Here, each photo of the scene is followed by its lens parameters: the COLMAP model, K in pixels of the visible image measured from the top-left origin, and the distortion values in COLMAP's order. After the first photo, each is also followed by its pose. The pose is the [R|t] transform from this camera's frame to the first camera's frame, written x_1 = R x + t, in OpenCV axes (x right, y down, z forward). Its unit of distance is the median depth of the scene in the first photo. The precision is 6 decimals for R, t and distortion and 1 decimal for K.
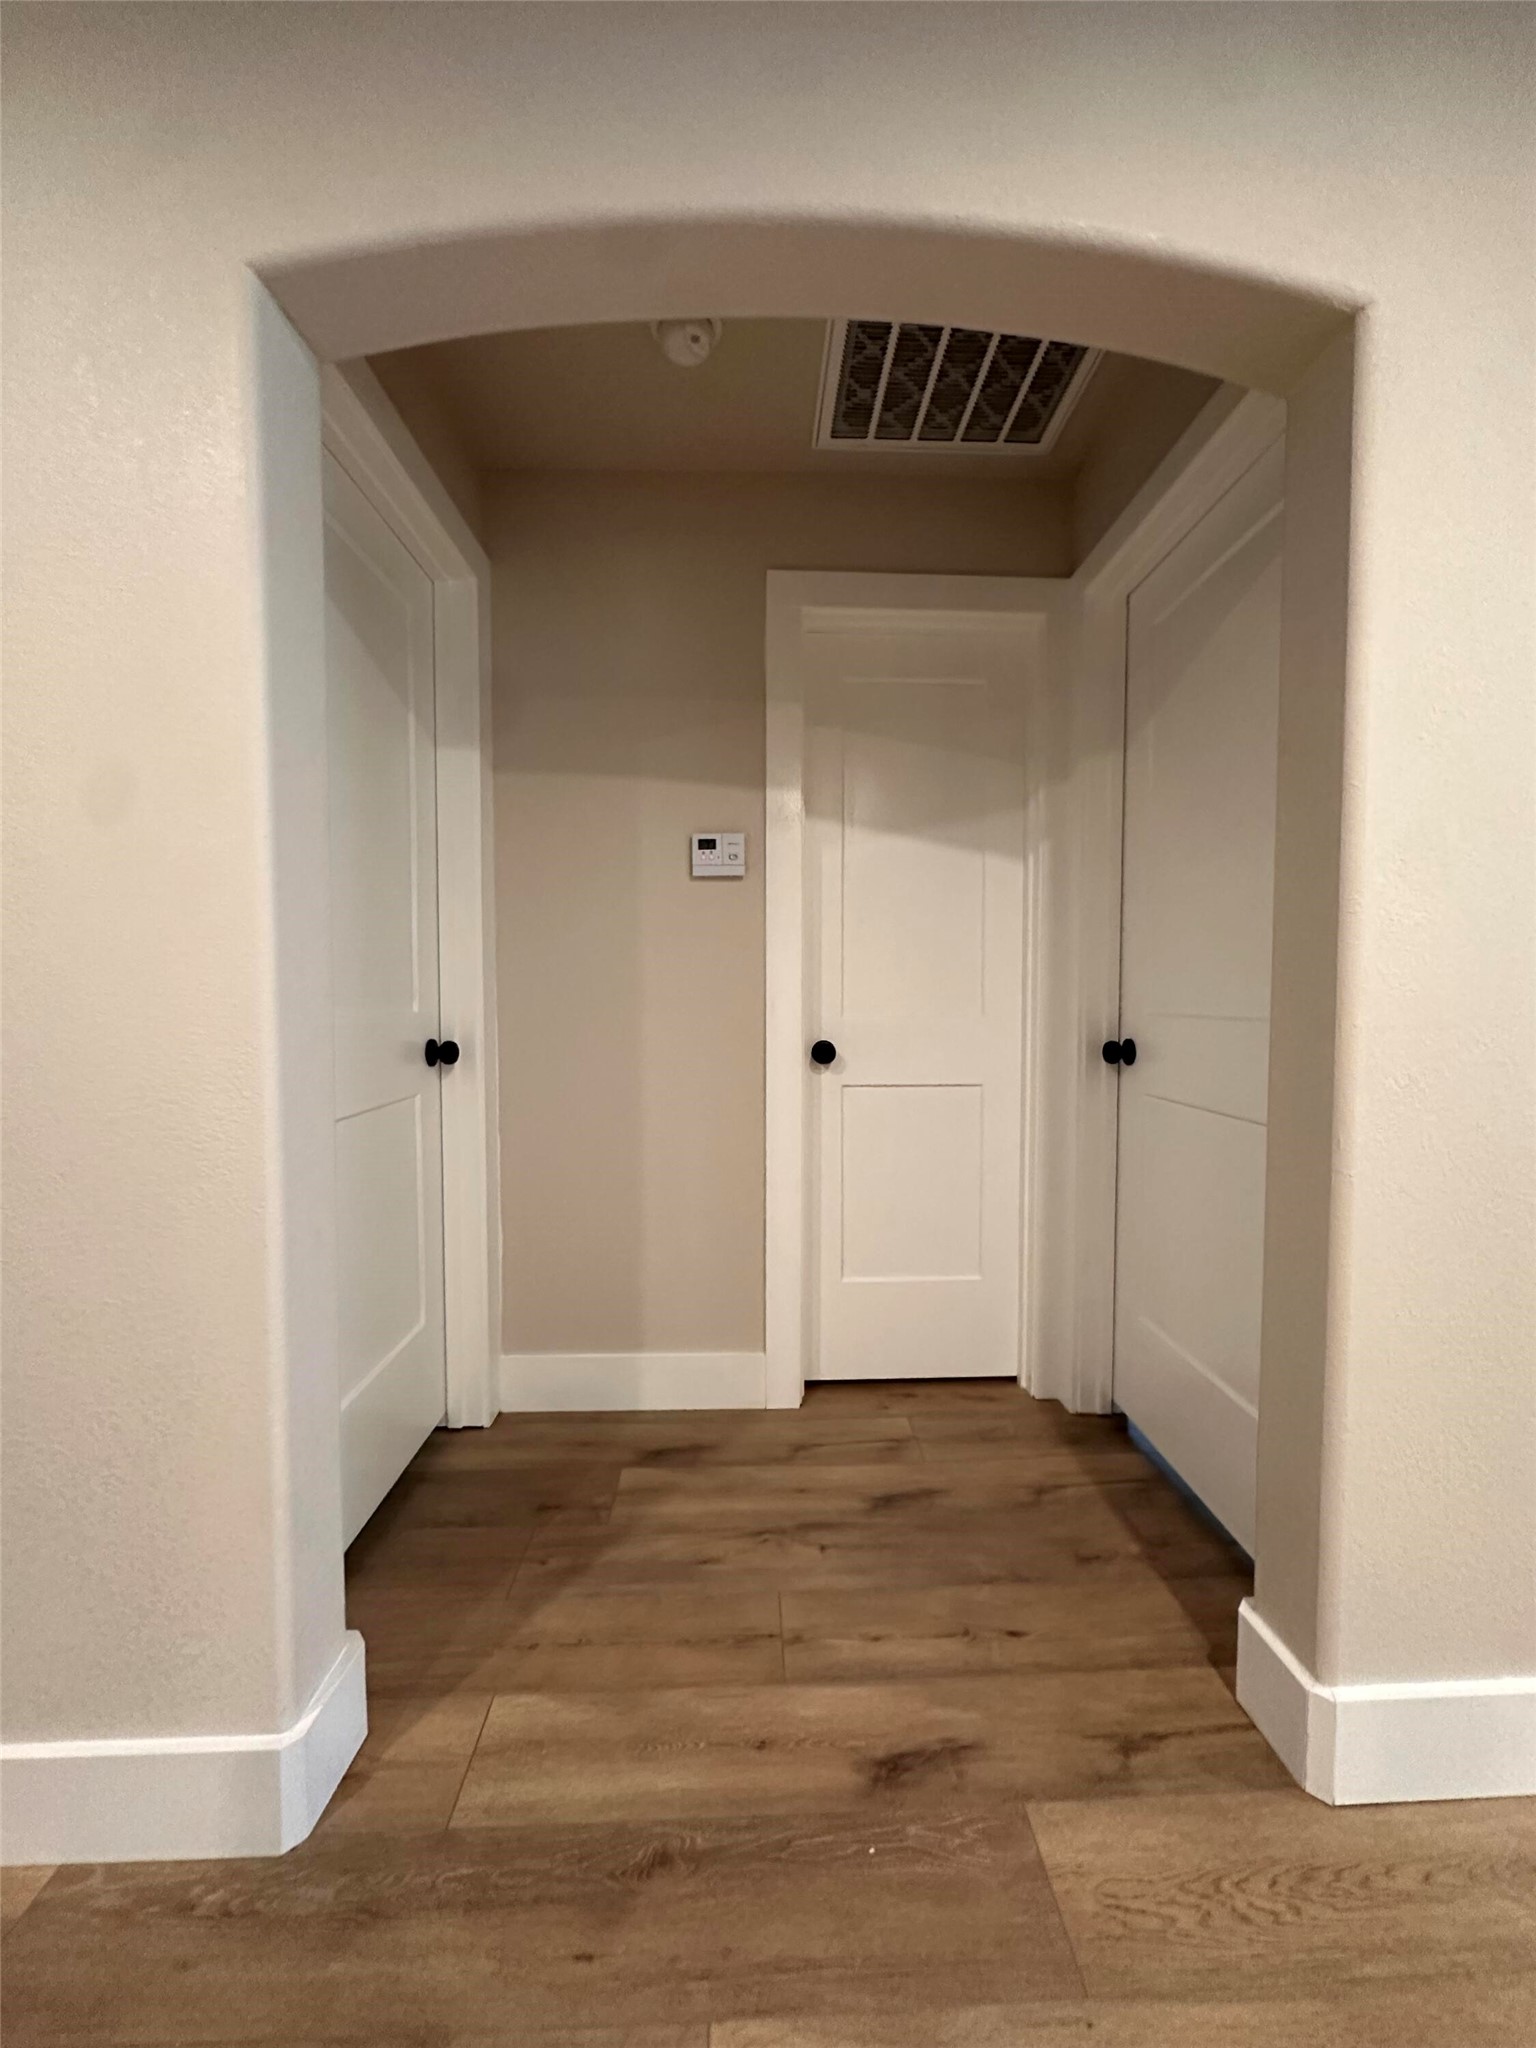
lens RADIAL K [[818.5, 0, 770.7], [0, 818.5, 1026.8], [0, 0, 1]] dist [-0.000447, -0.000157]
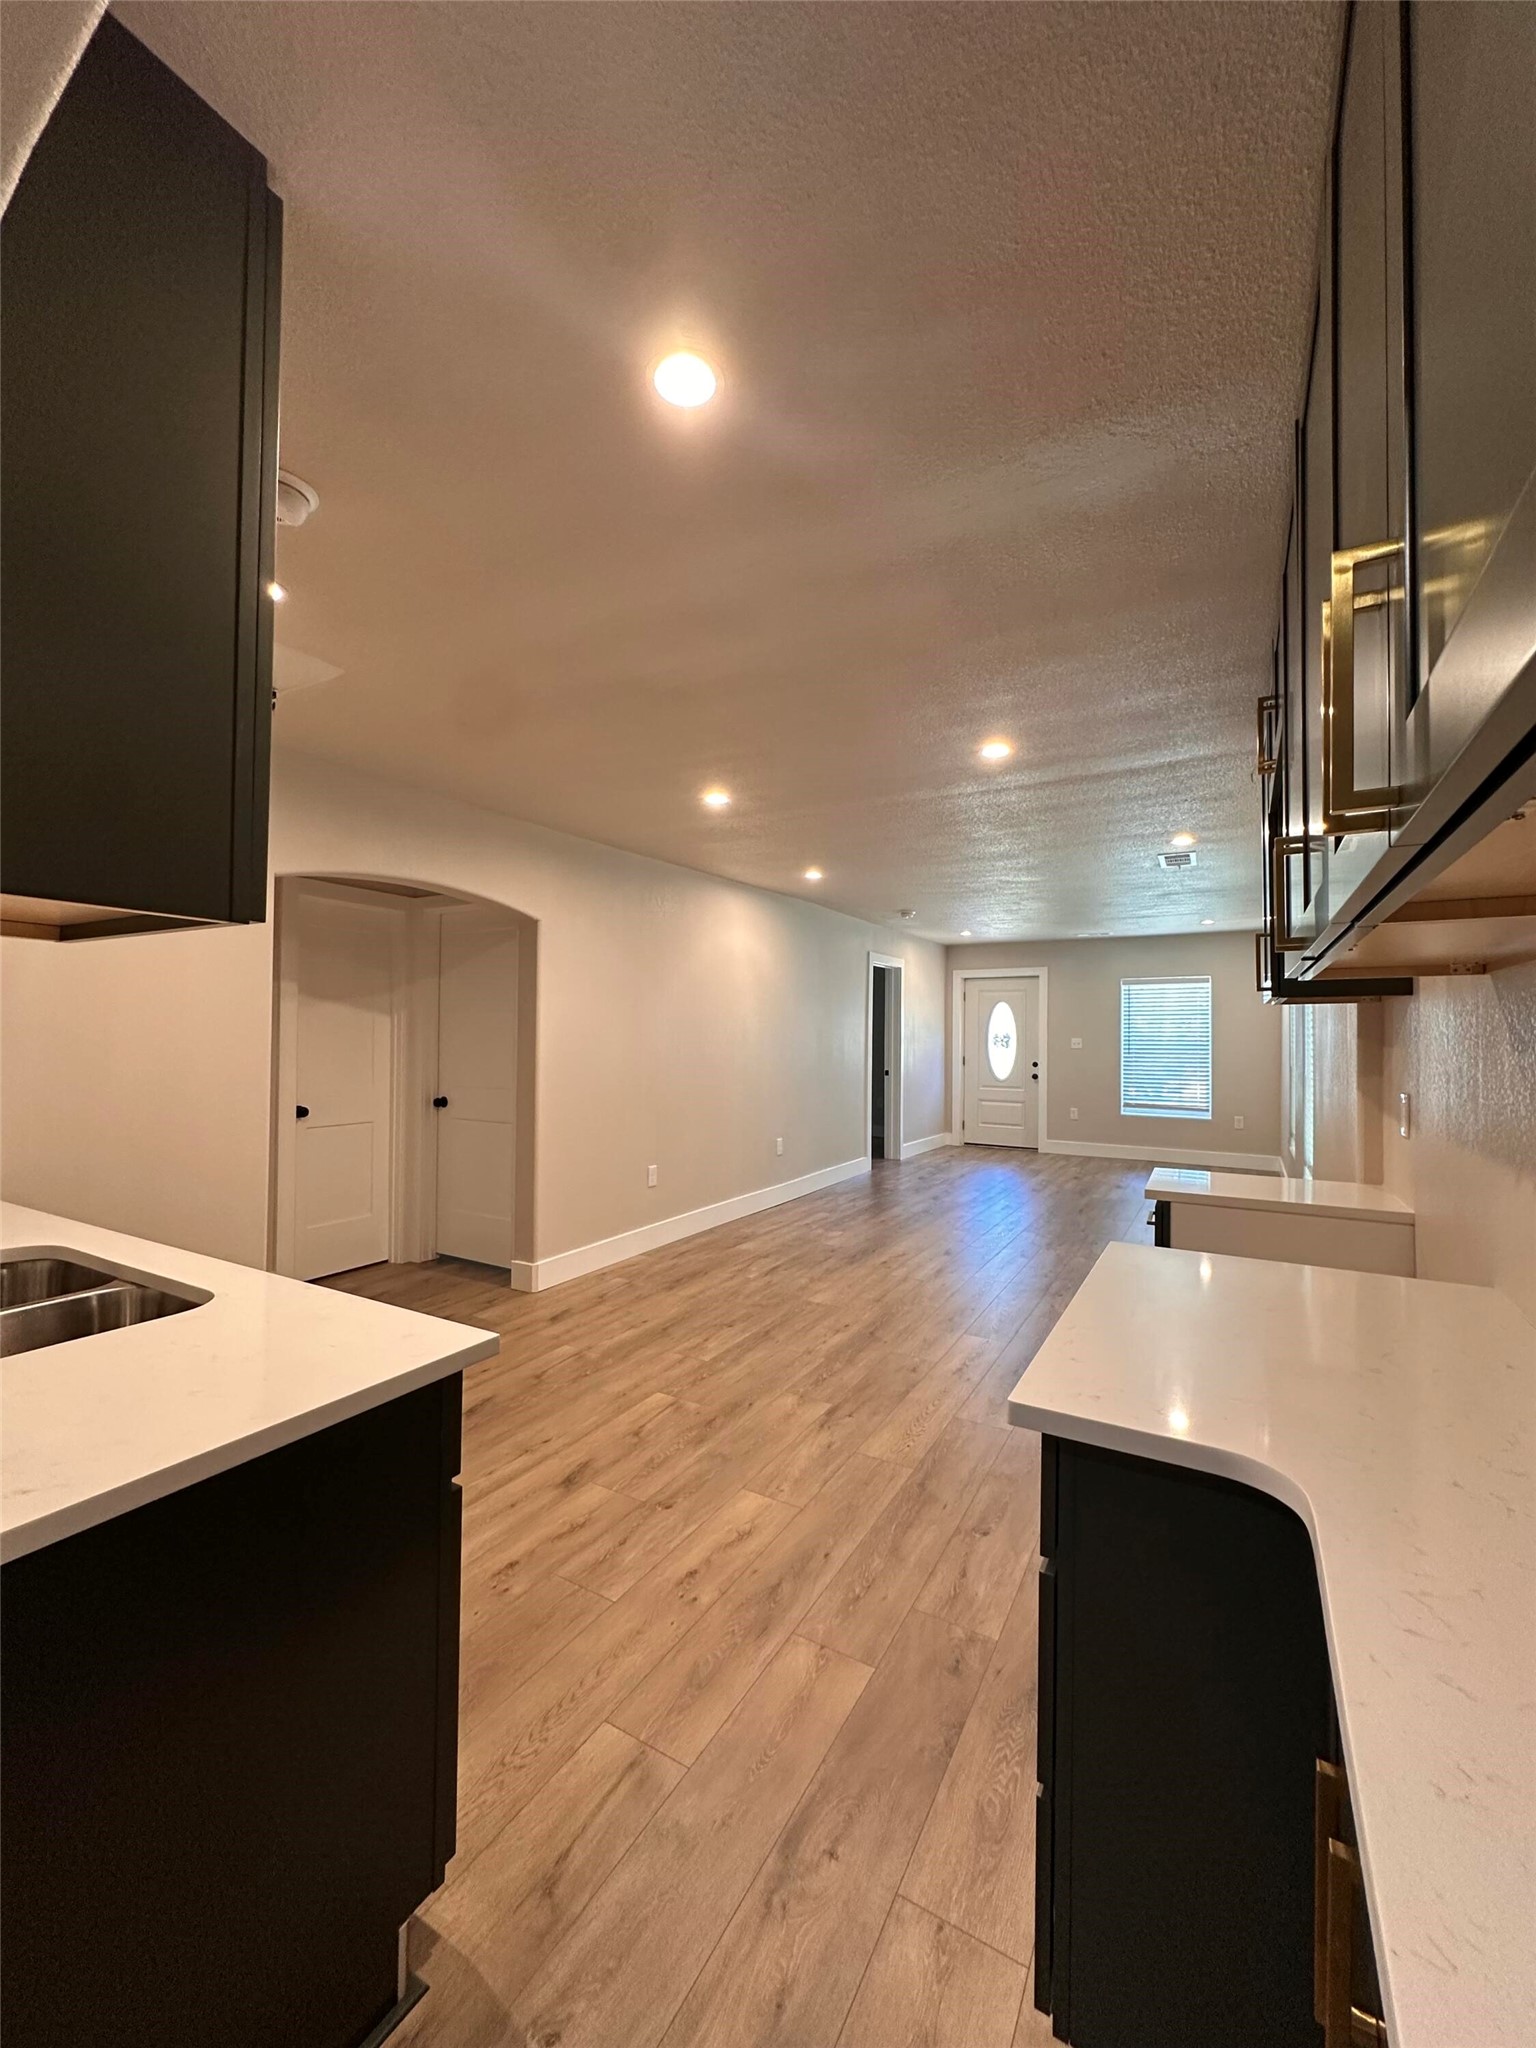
lens RADIAL K [[818.5, 0, 770.7], [0, 818.5, 1026.8], [0, 0, 1]] dist [-0.000447, -0.000157]
pose [[0.526146, 0.016103, 0.850242, -1.146693], [0.027132, 0.998994, -0.035711, -0.080711], [-0.849961, 0.041858, 0.525180, -1.134159]]
